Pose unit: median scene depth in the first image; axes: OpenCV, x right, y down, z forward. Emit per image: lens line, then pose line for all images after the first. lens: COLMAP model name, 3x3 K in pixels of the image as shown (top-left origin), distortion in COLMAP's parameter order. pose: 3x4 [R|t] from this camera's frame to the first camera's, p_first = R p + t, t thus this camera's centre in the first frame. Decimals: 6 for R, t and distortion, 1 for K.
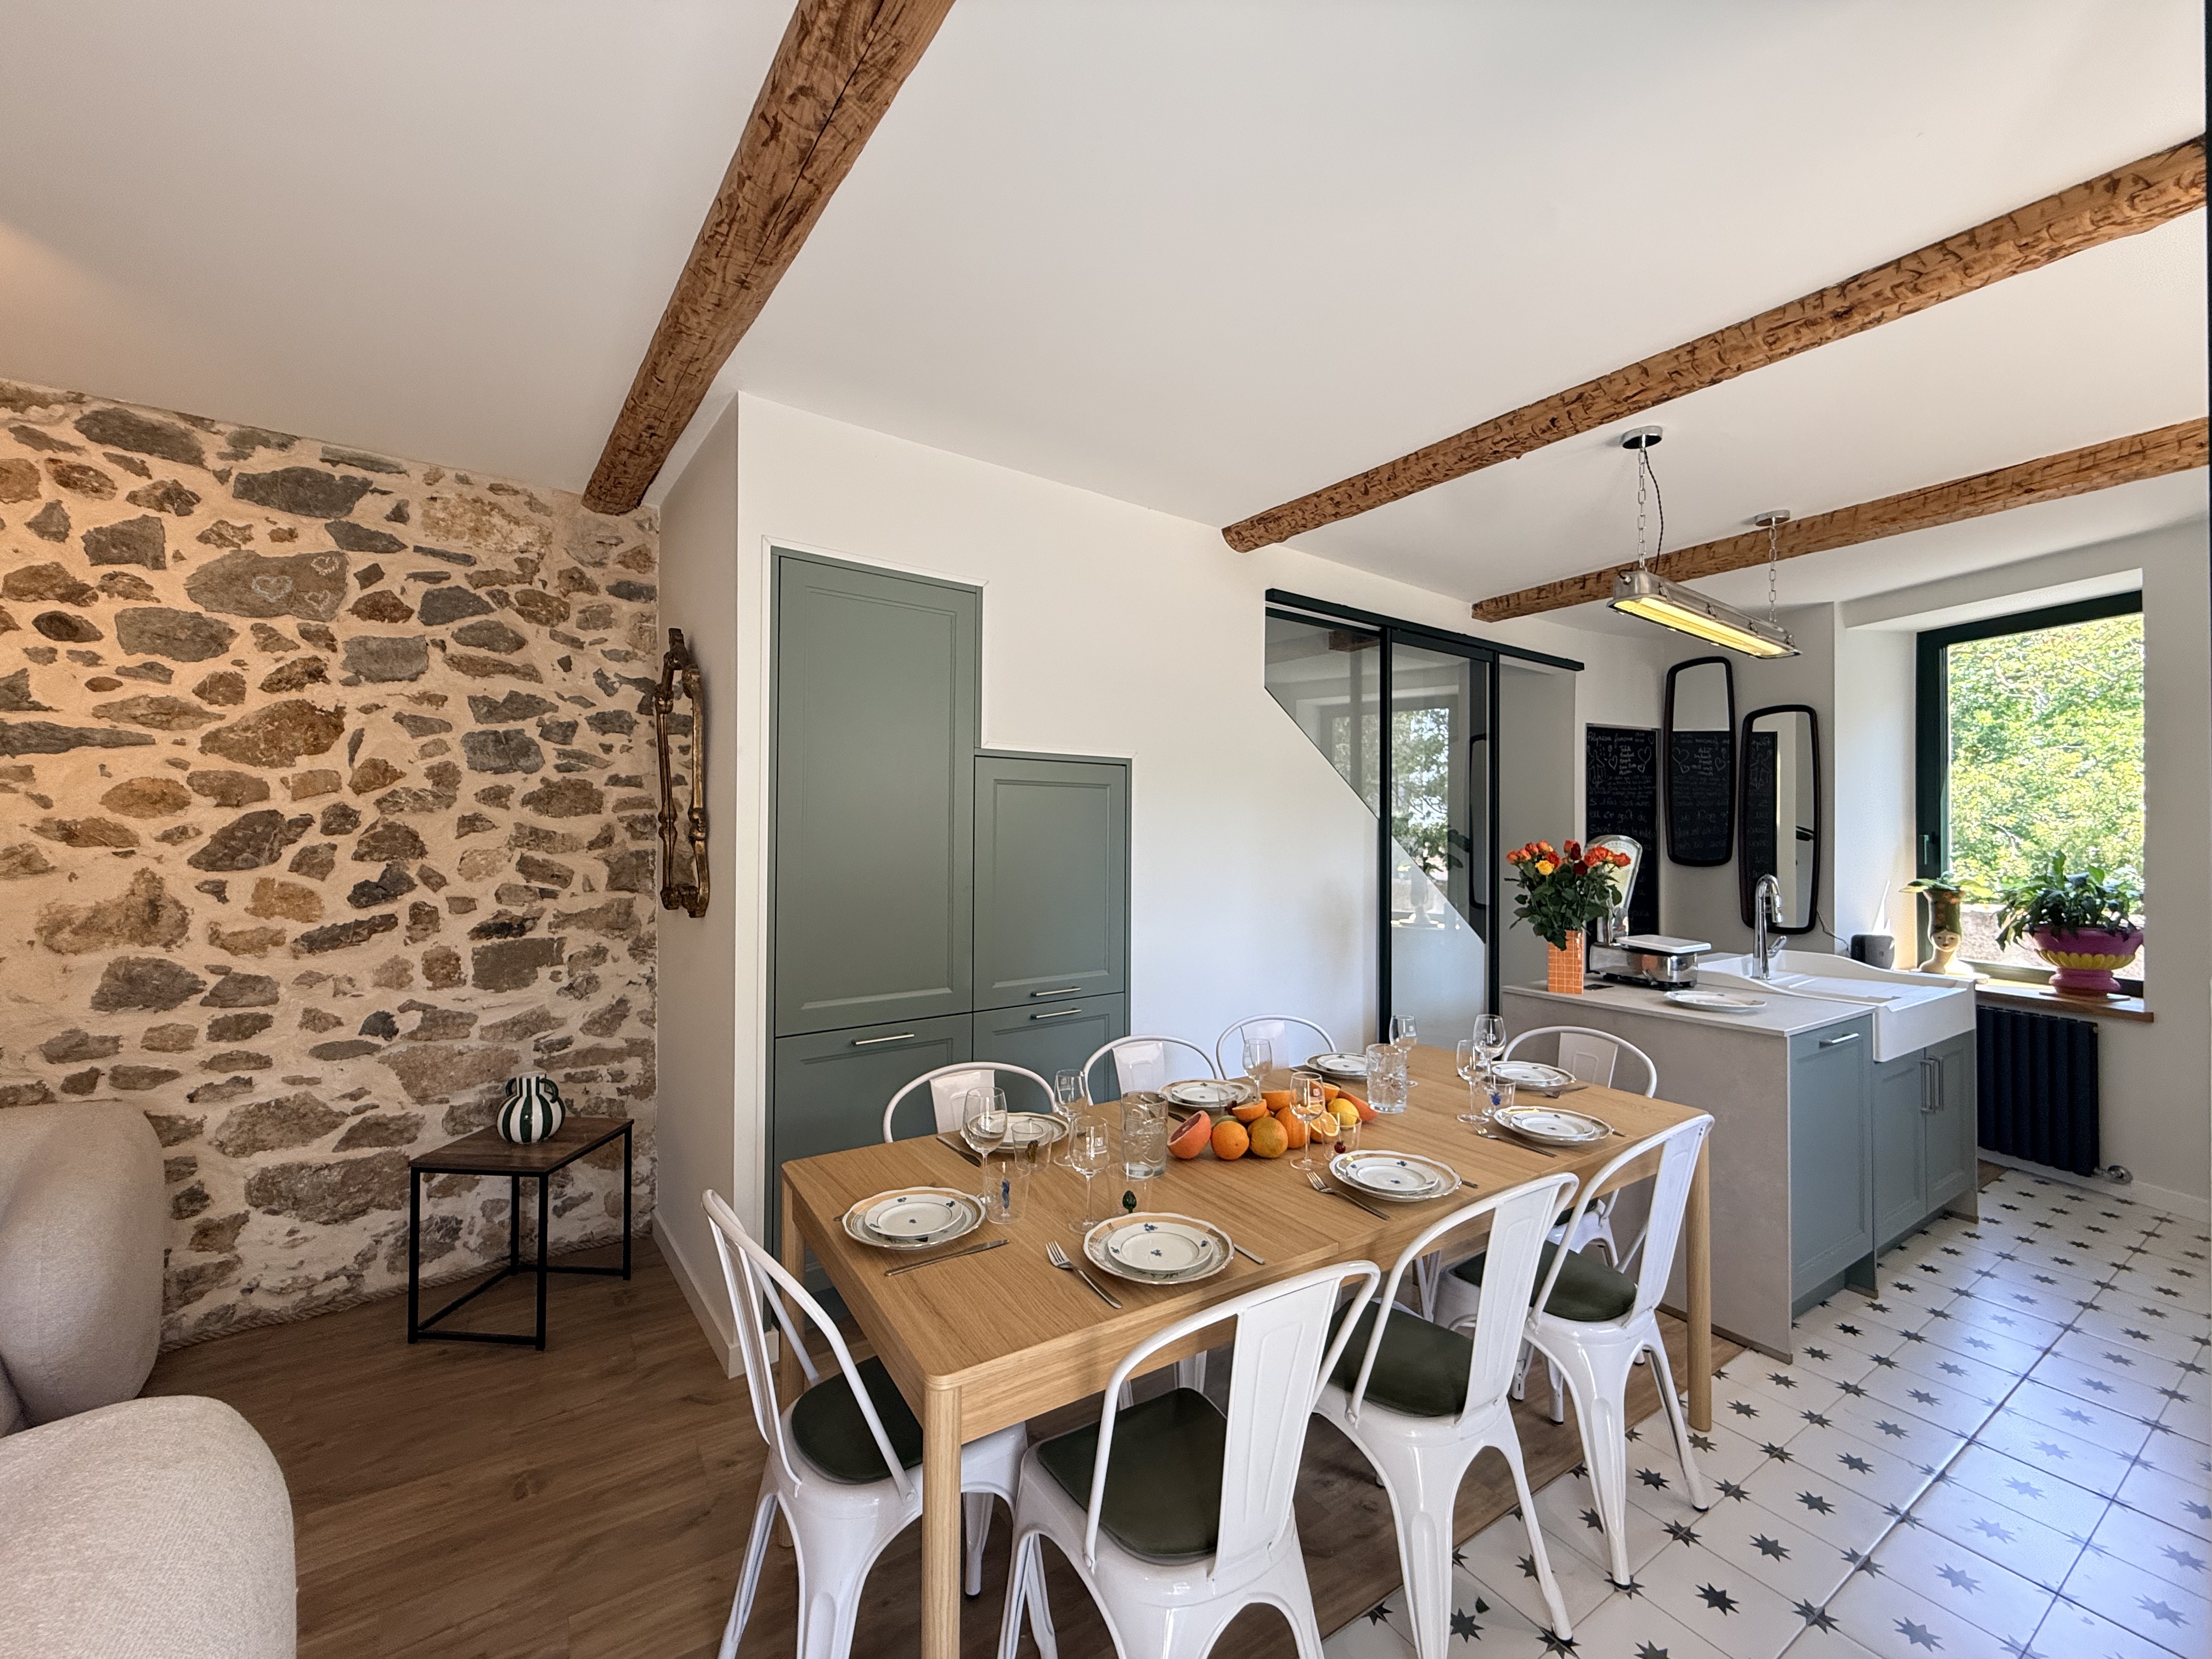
lens RADIAL K [[882.7, 0, 1099.8], [0, 882.7, 827.3], [0, 0, 1]] dist [-0.000704, 0.000350]
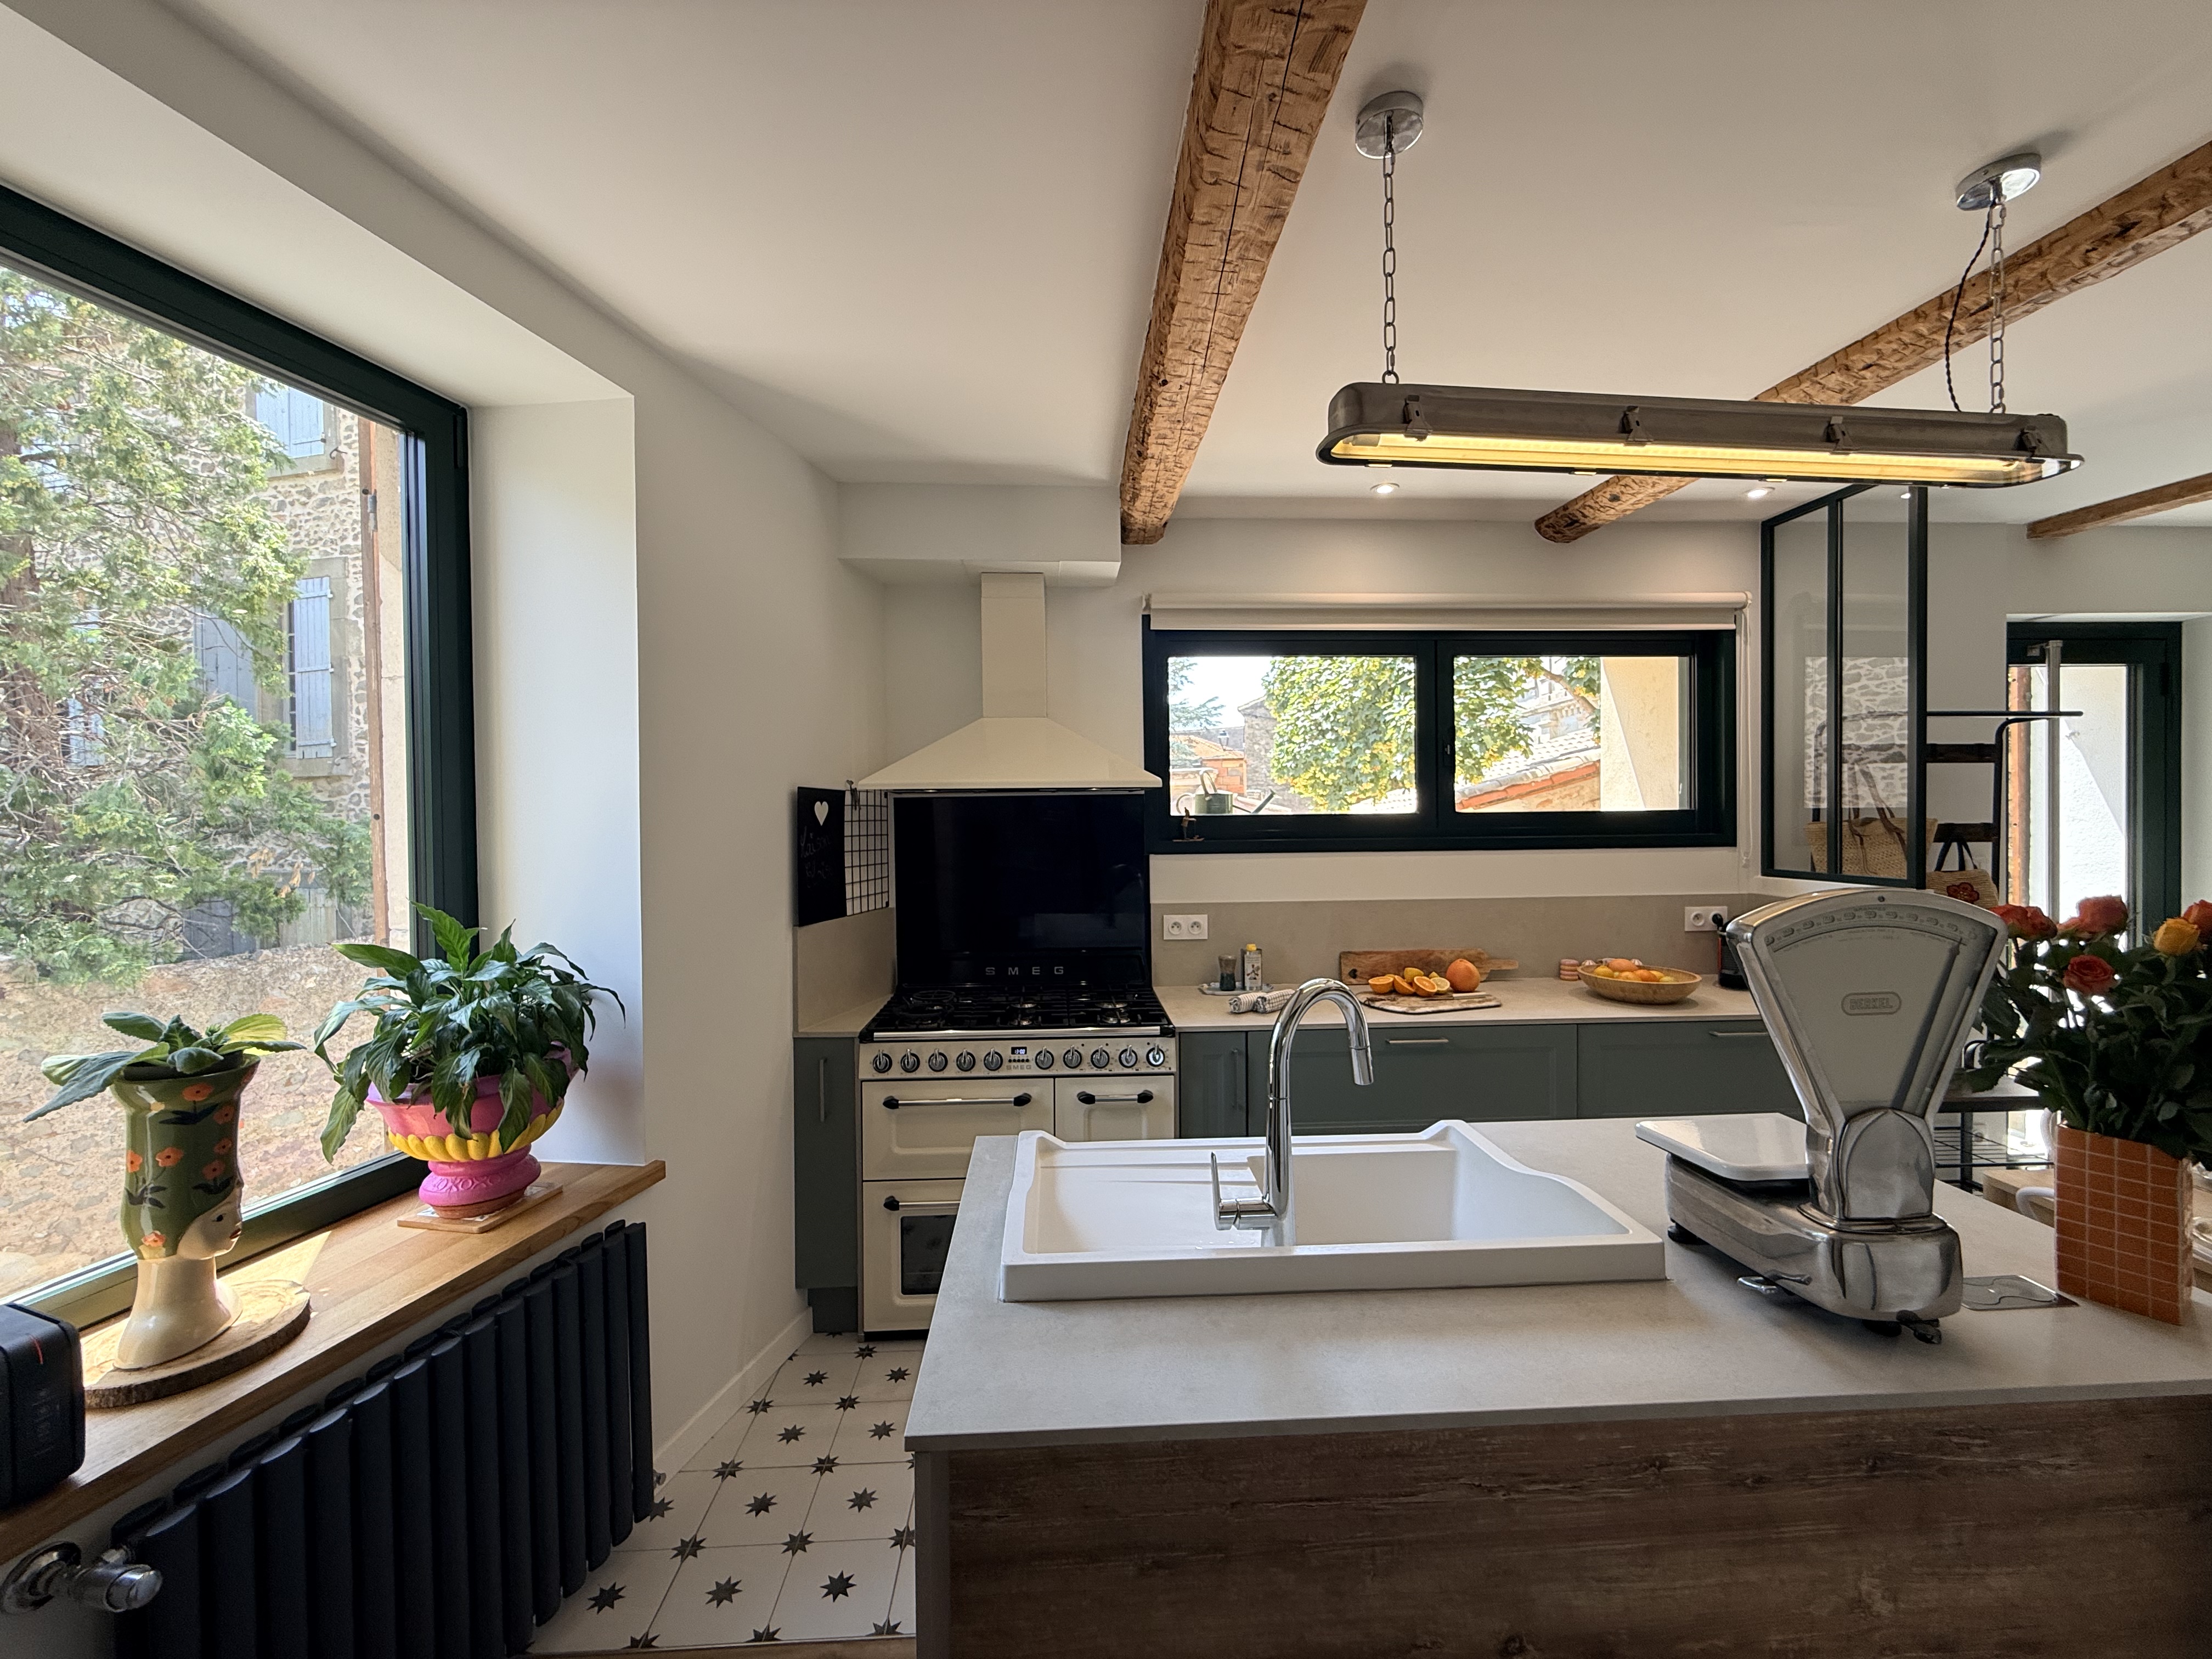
lens RADIAL K [[882.7, 0, 1099.9], [0, 882.7, 826.0], [0, 0, 1]] dist [-0.000704, 0.000350]
pose [[-0.873016, 0.000908, 0.487690, 0.731412], [0.005096, 0.999961, 0.007262, -0.019742], [-0.487664, 0.008825, -0.872987, 1.554089]]
